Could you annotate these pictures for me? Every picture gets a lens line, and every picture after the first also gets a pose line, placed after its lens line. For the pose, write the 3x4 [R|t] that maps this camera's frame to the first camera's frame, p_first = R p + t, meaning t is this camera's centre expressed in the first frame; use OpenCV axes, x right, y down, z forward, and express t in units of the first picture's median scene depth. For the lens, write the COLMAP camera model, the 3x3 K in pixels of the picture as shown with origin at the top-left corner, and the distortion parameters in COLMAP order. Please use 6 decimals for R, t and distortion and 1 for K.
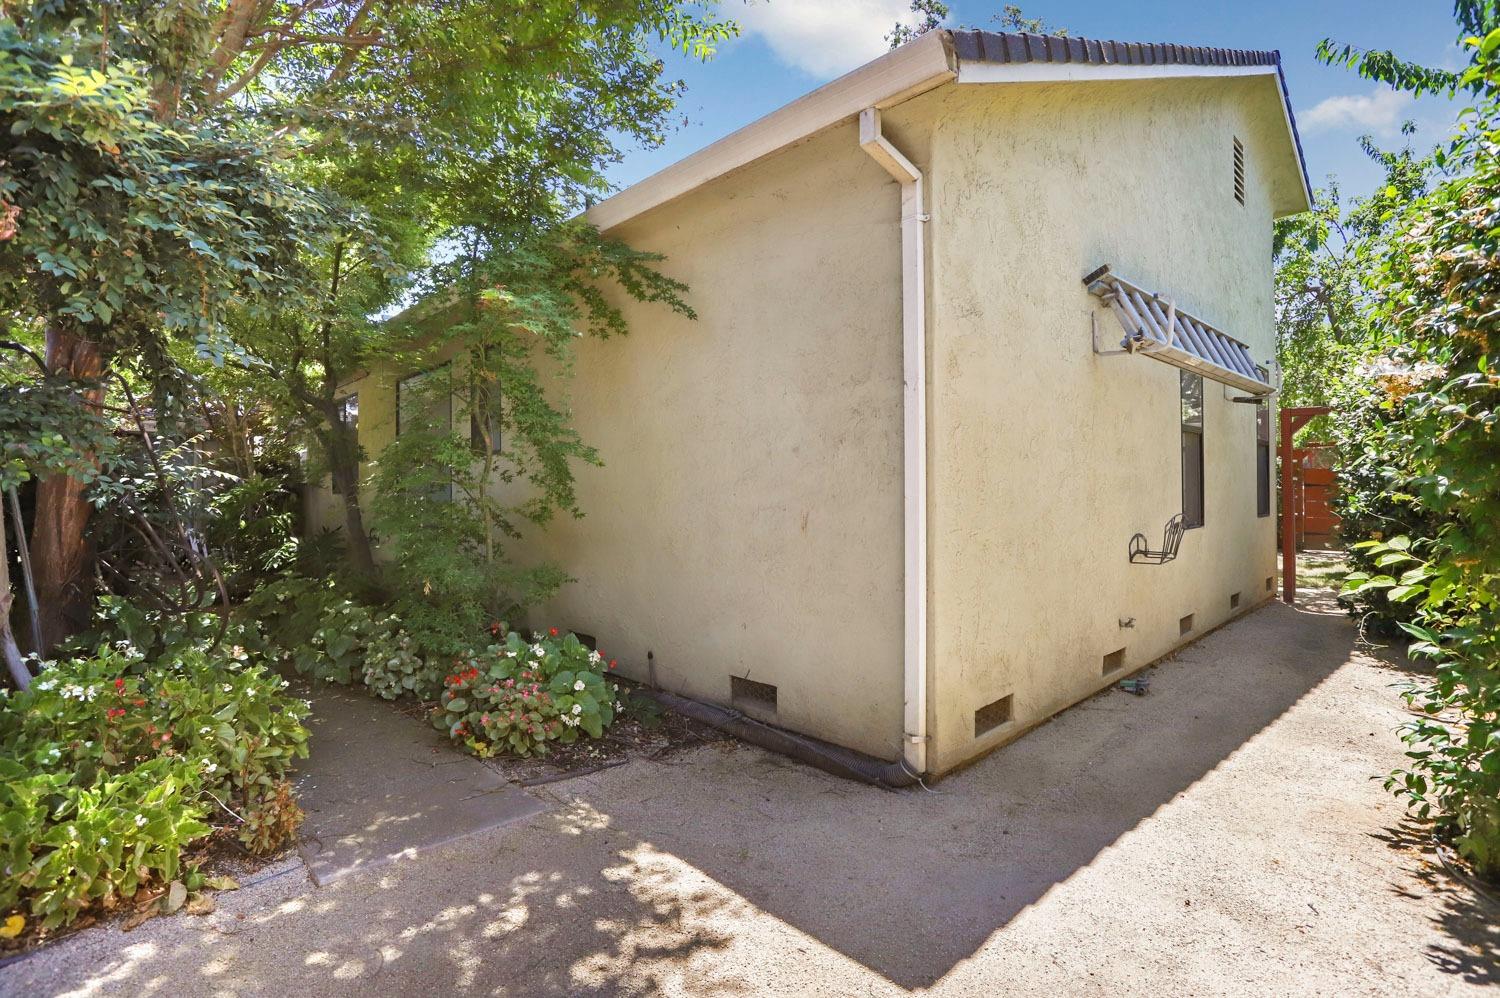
lens RADIAL K [[722.4, 0, 747.5], [0, 722.4, 492.2], [0, 0, 1]] dist [-0.035187, 0.003989]
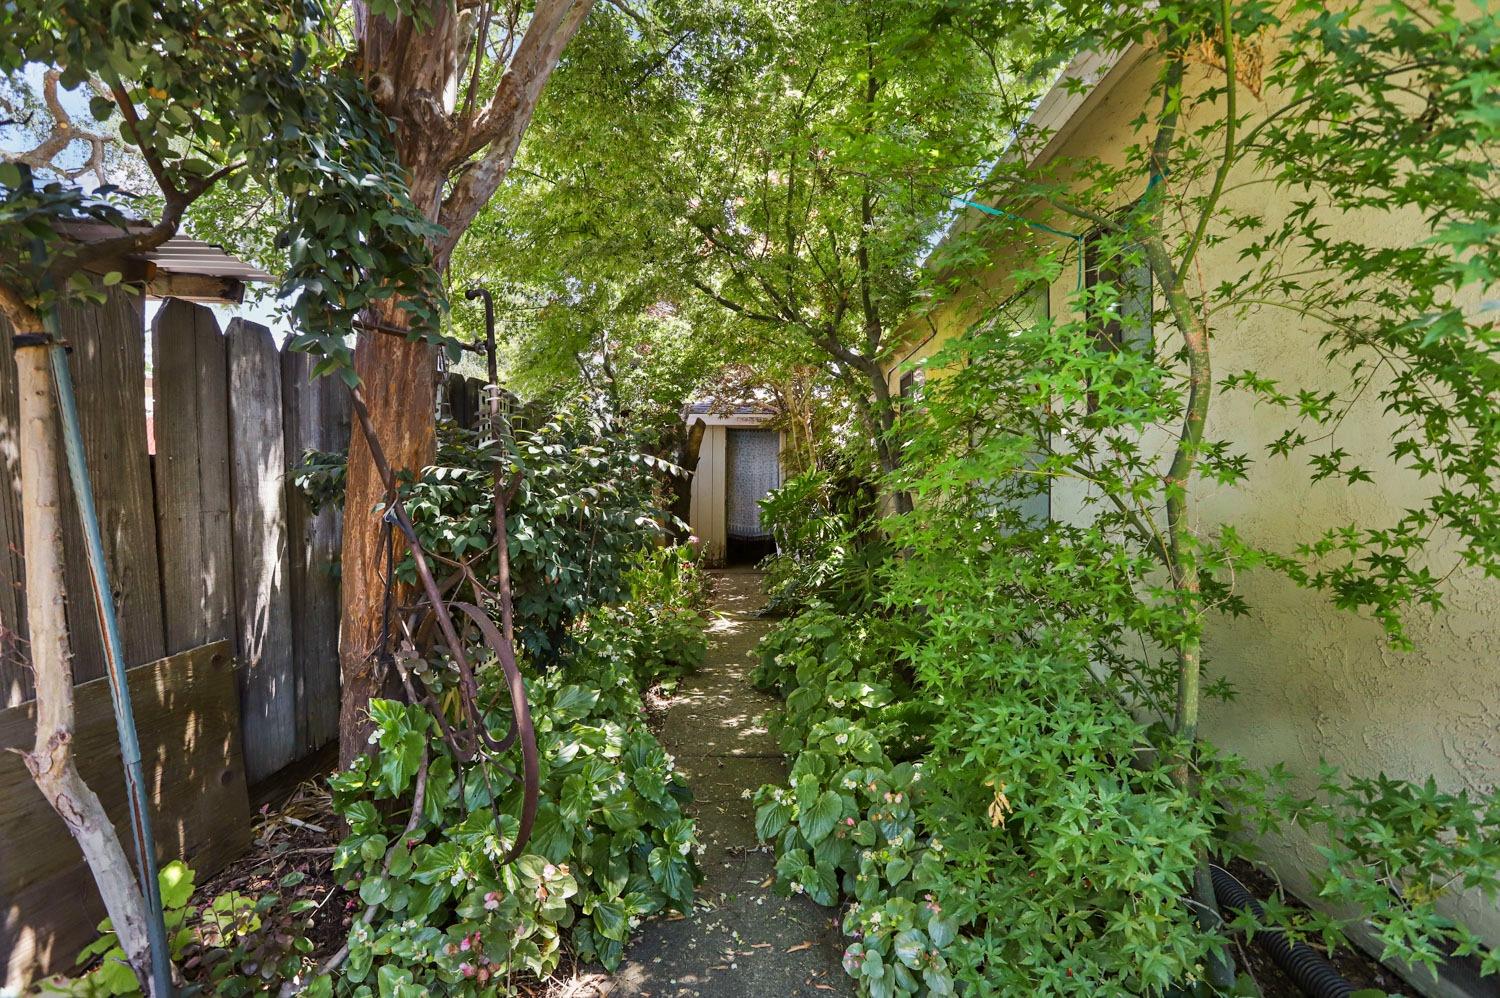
lens RADIAL K [[722.4, 0, 748.8], [0, 722.4, 493.8], [0, 0, 1]] dist [-0.035187, 0.003989]
pose [[0.723347, 0.013446, -0.690354, -0.274169], [-0.010014, 0.999910, 0.008982, -0.005609], [0.690412, 0.000416, 0.723416, 0.613117]]
